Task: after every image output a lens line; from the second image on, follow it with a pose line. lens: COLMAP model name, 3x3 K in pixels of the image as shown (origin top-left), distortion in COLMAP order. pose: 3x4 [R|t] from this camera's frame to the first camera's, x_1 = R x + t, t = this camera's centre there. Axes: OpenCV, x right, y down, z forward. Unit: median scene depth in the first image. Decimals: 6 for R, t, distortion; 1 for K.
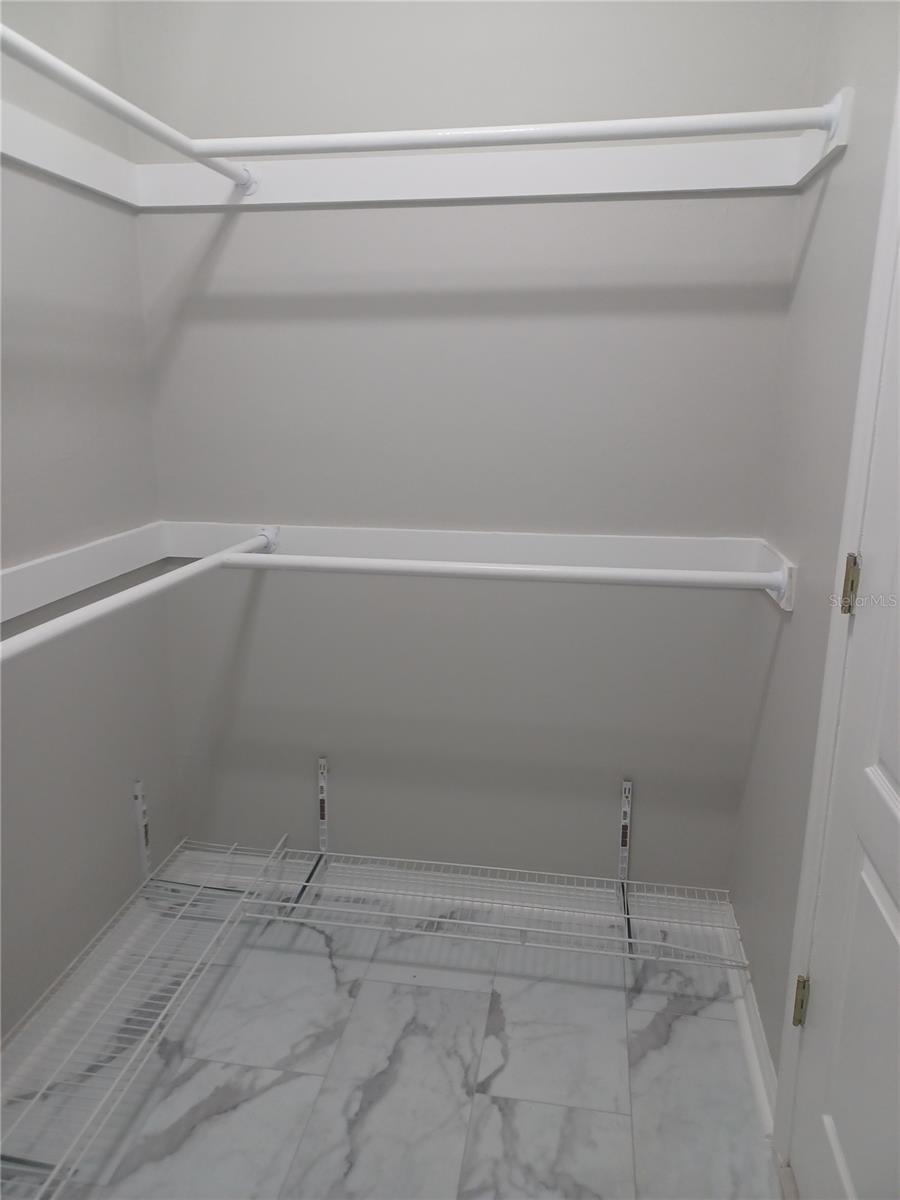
lens RADIAL K [[877.3, 0, 441.8], [0, 877.3, 602.7], [0, 0, 1]] dist [0.096099, -0.074540]
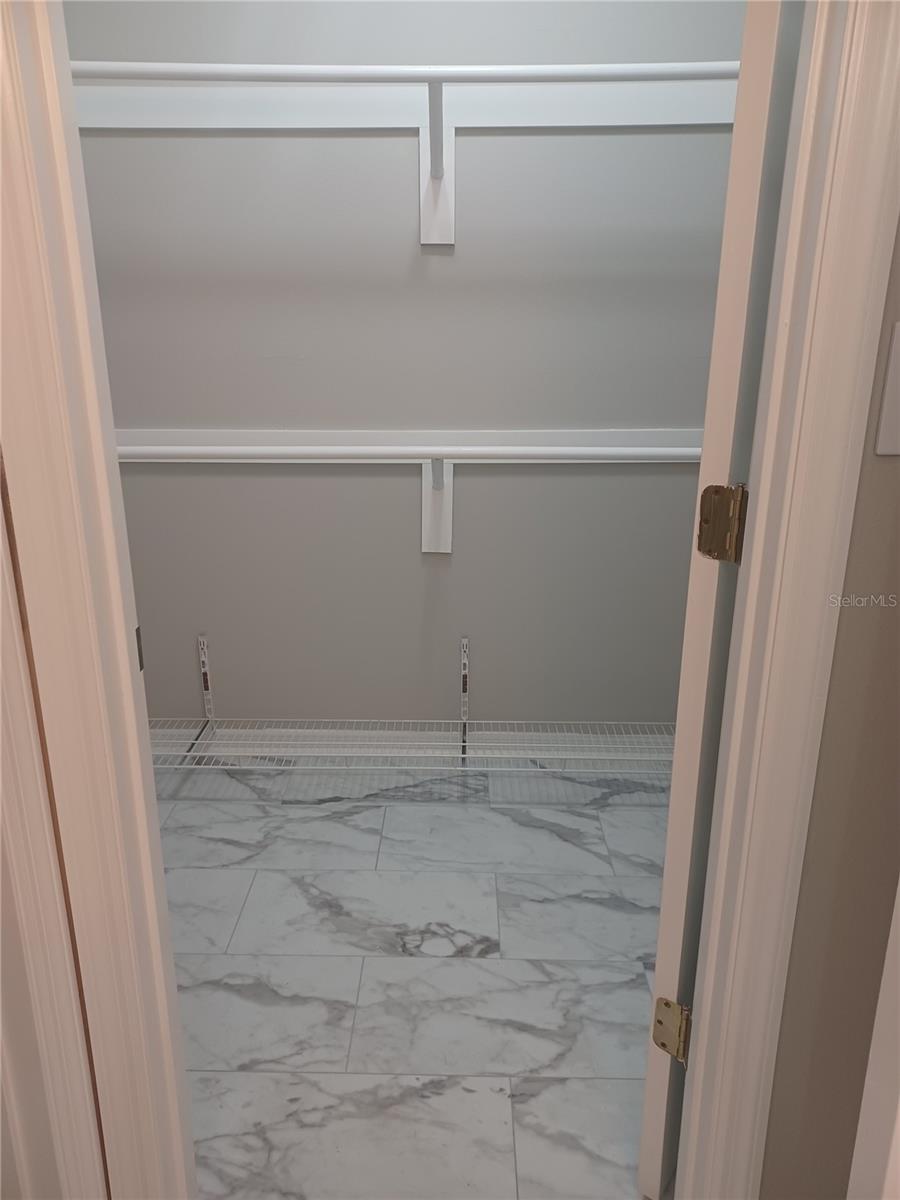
lens RADIAL K [[877.3, 0, 441.8], [0, 877.3, 602.7], [0, 0, 1]] dist [0.096099, -0.074540]
pose [[0.130575, 0.295512, -0.946374, 0.935657], [-0.220848, 0.939232, 0.262810, -0.102188], [0.966528, 0.174688, 0.187903, 0.495767]]
